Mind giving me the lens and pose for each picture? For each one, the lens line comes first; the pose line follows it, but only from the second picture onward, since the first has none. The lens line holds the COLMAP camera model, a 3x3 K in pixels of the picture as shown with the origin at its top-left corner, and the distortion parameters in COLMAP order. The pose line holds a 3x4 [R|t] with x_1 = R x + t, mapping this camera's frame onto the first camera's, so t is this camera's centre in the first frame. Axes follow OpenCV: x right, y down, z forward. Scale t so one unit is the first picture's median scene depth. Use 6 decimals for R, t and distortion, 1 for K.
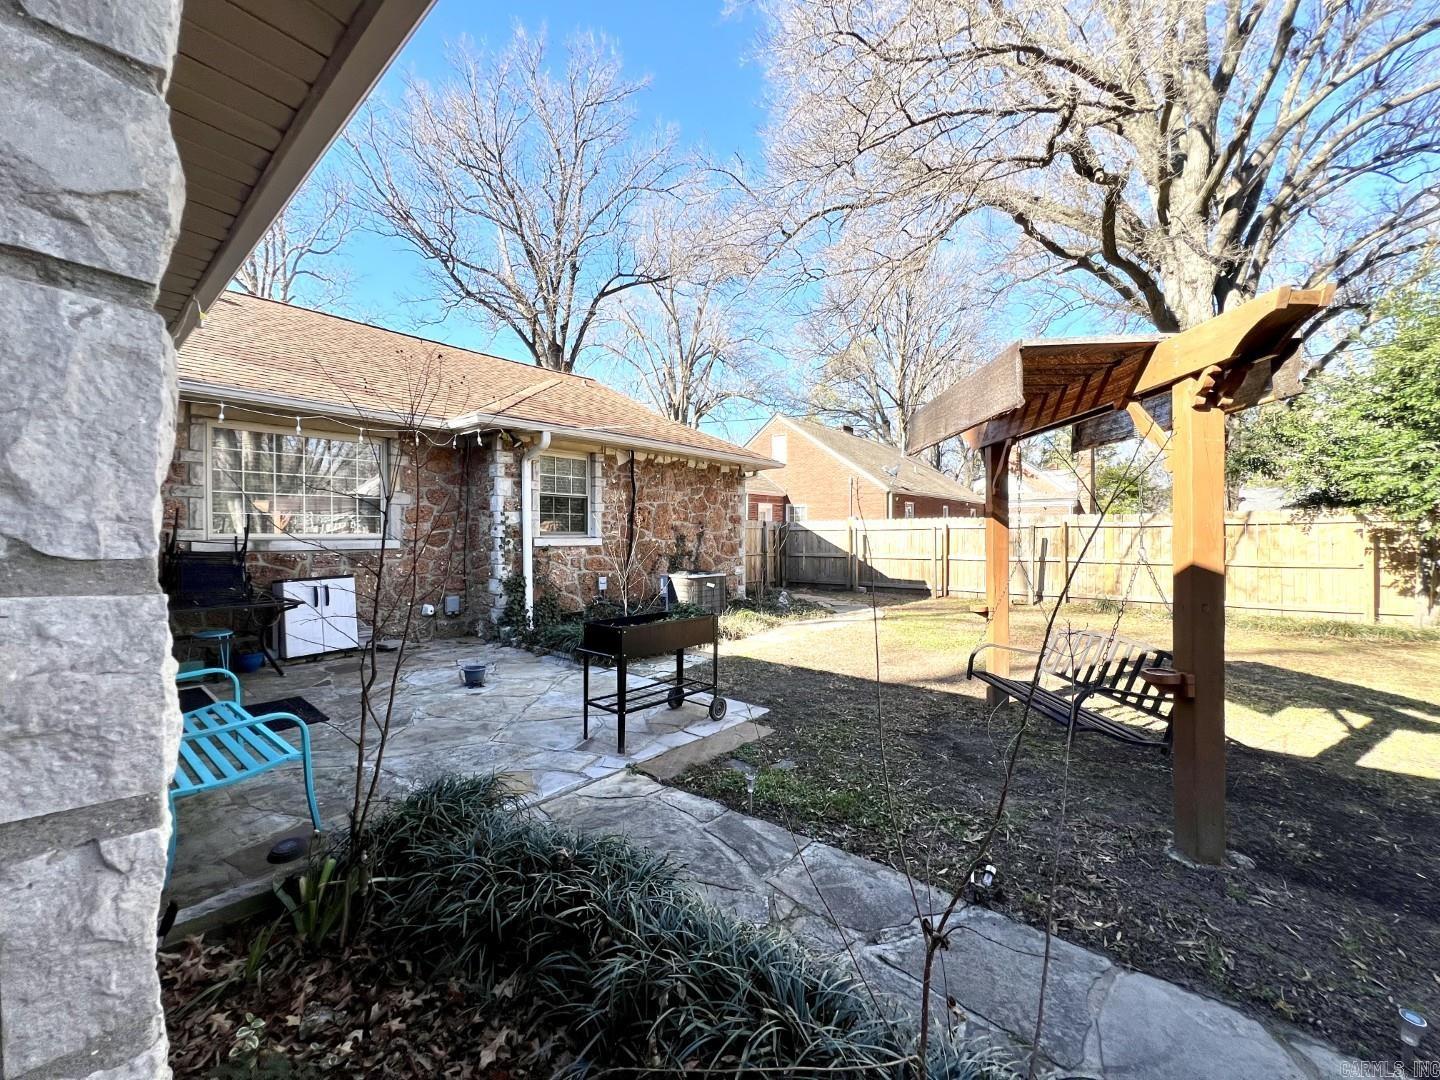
lens RADIAL K [[574.3, 0, 716.3], [0, 574.3, 535.9], [0, 0, 1]] dist [-0.001716, 0.000044]
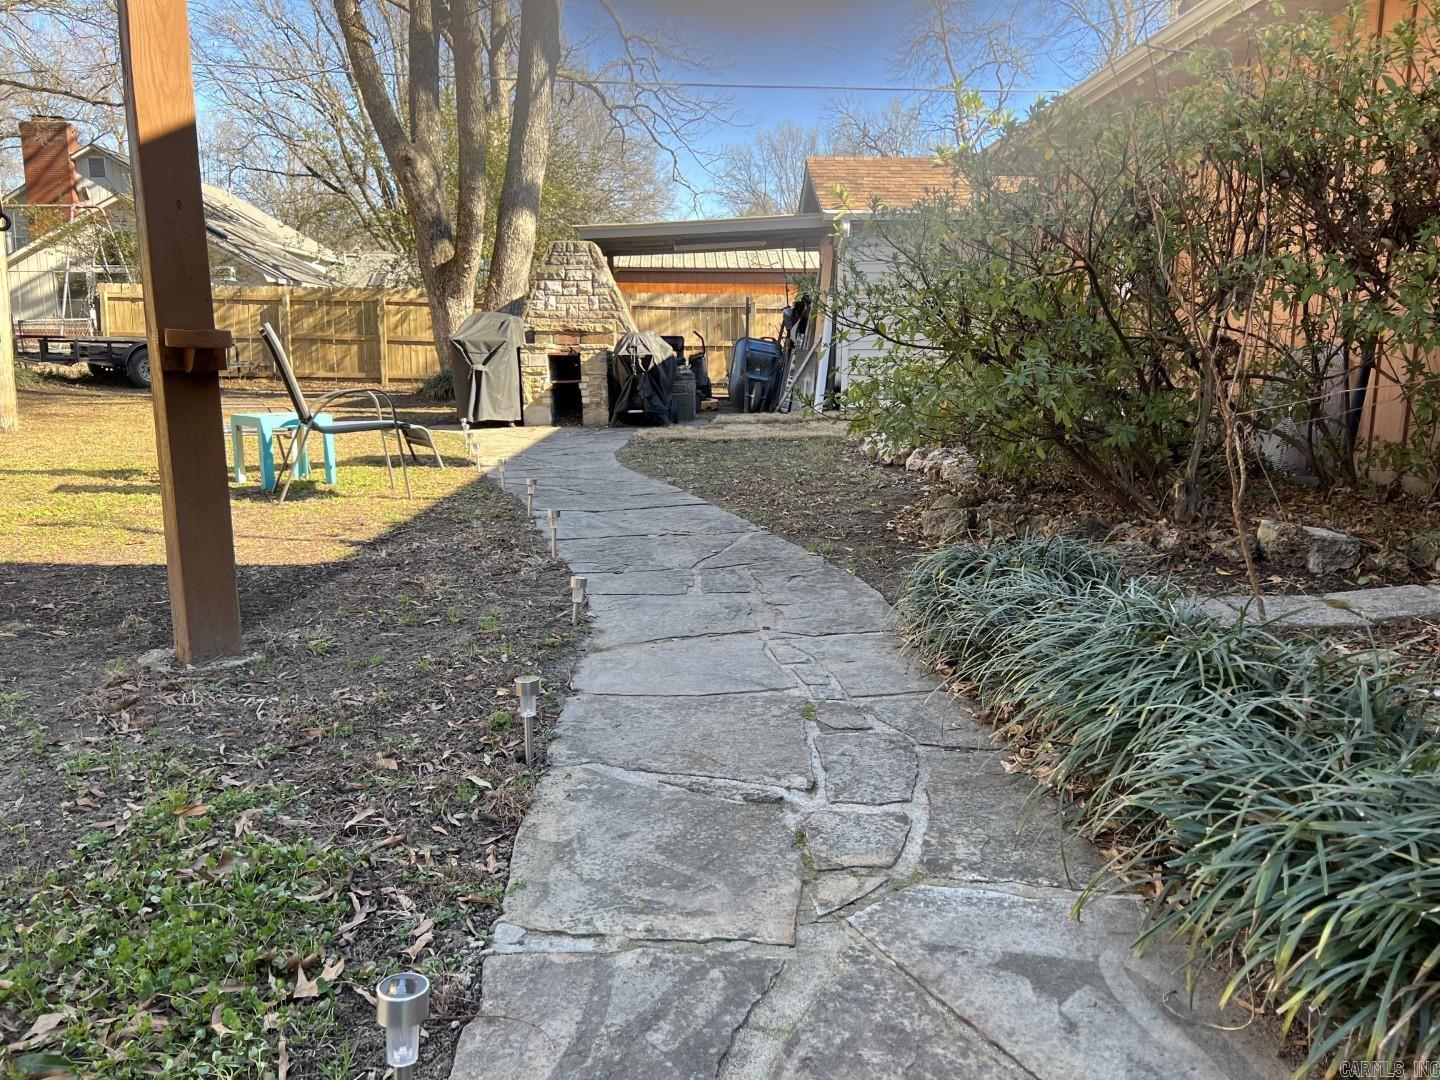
lens RADIAL K [[1084.7, 0, 718.3], [0, 1084.7, 551.0], [0, 0, 1]] dist [0.057470, -0.076288]
pose [[-0.673292, -0.132319, 0.727440, -0.117904], [0.002013, 0.983525, 0.180763, 0.103379], [-0.739374, 0.123171, -0.661933, 0.543225]]
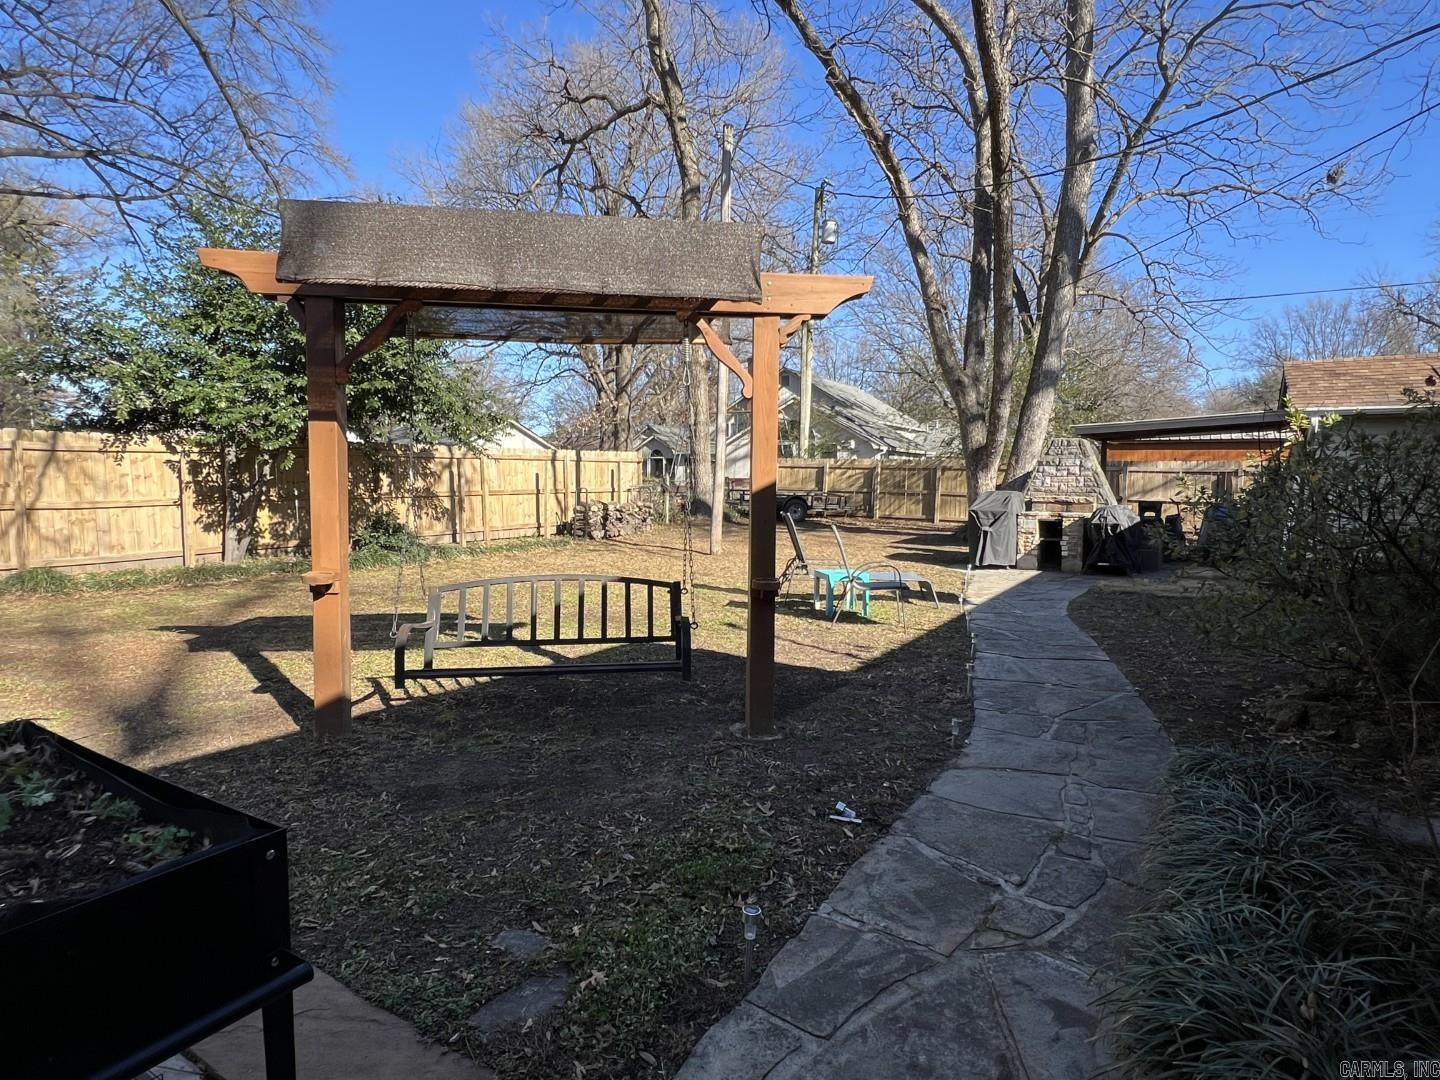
lens RADIAL K [[785.8, 0, 708.2], [0, 785.8, 537.8], [0, 0, 1]] dist [-0.006302, -0.000749]
pose [[-0.141165, -0.074625, 0.987169, -0.288530], [-0.009435, 0.997211, 0.074034, 0.016190], [-0.989941, 0.001137, -0.141475, 0.541667]]
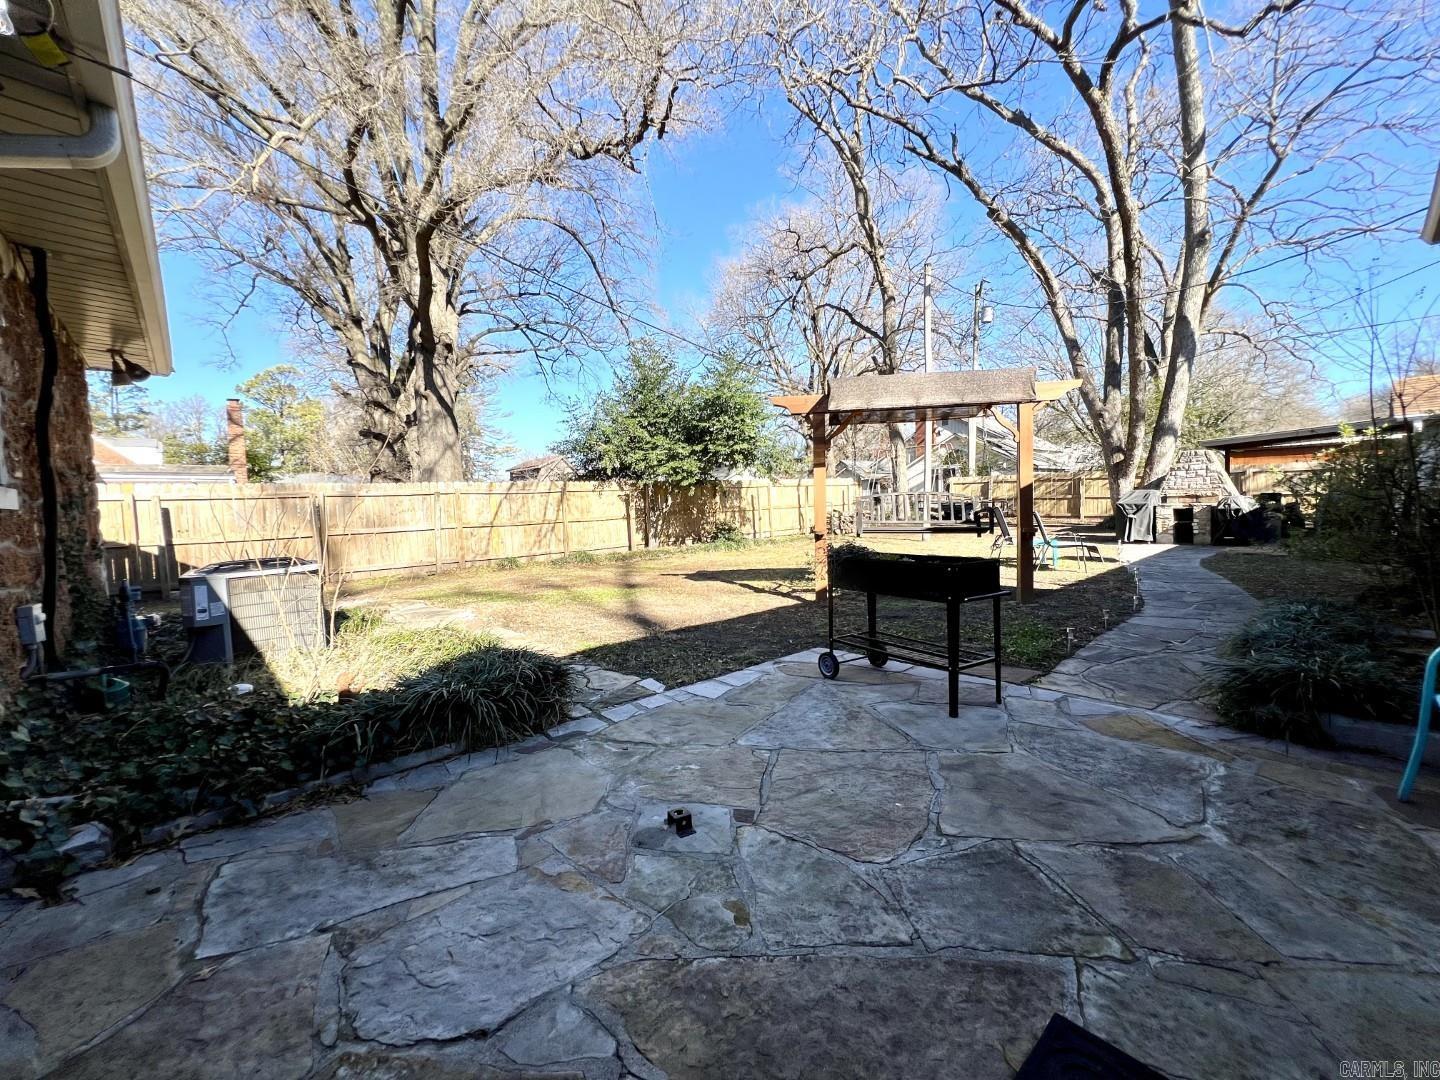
lens RADIAL K [[574.3, 0, 716.3], [0, 574.3, 535.9], [0, 0, 1]] dist [-0.001716, 0.000044]
pose [[0.123420, -0.058329, 0.990639, -0.694723], [0.034517, 0.997919, 0.054457, 0.038323], [-0.991754, 0.027473, 0.125177, 0.806360]]
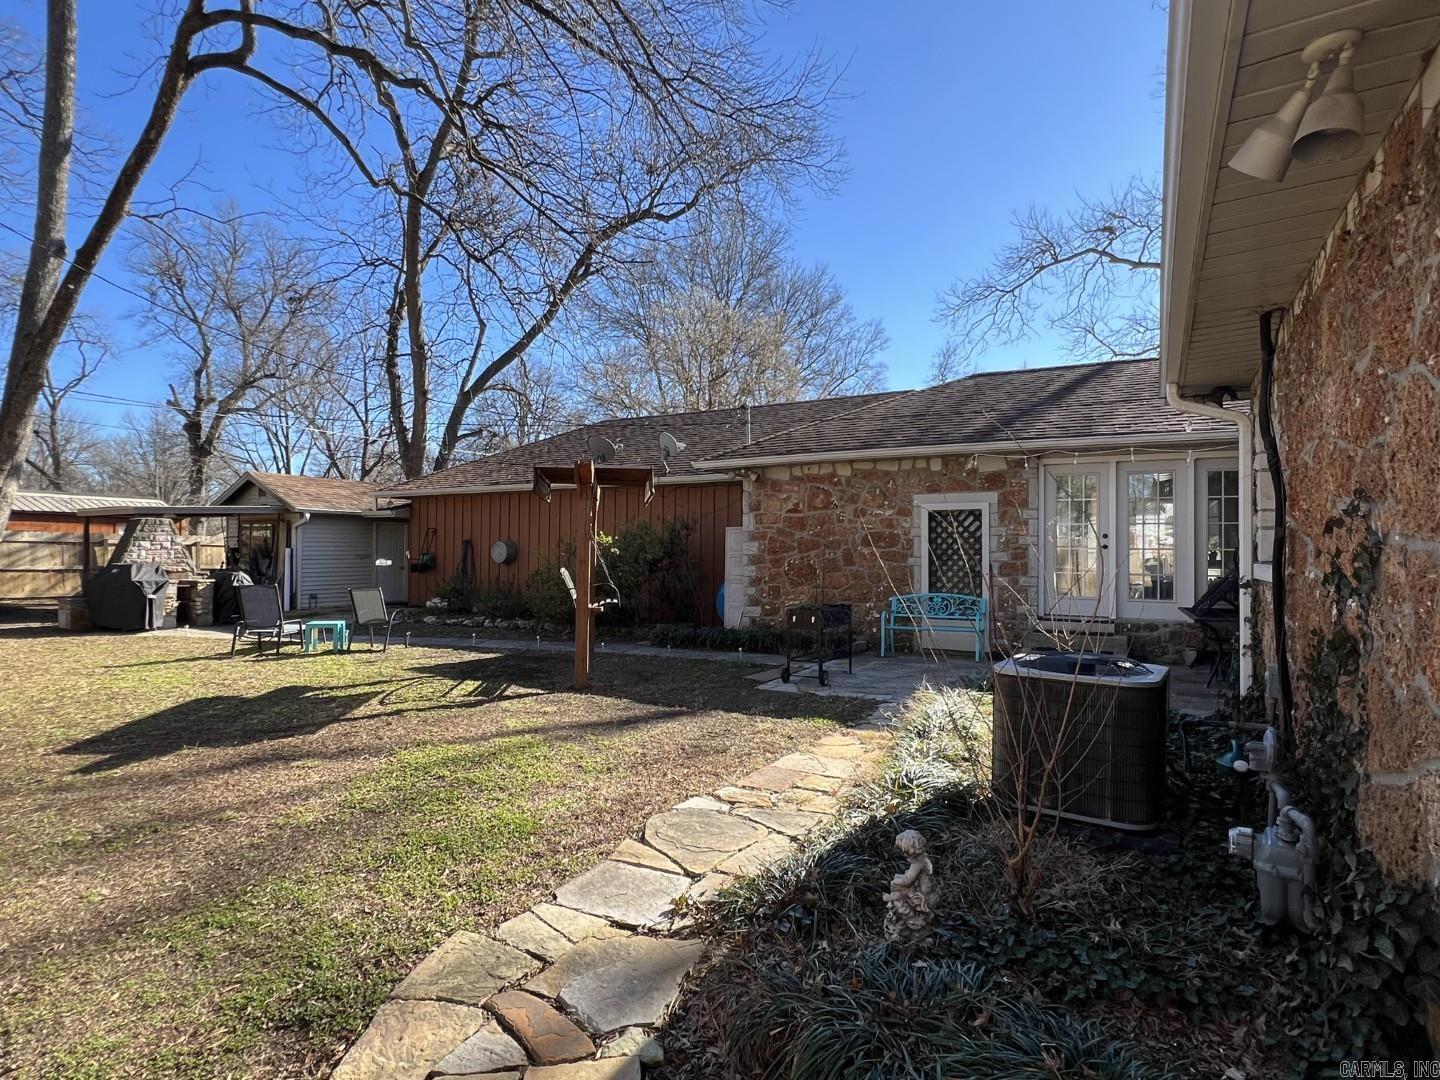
lens RADIAL K [[757.3, 0, 720.0], [0, 757.3, 540.0], [0, 0, 1]] dist [0.000111, -0.000012]
pose [[-0.980729, -0.007594, -0.195225, 0.370334], [-0.004314, 0.999842, -0.017223, 0.001183], [0.195325, -0.016049, -0.980607, 2.007553]]
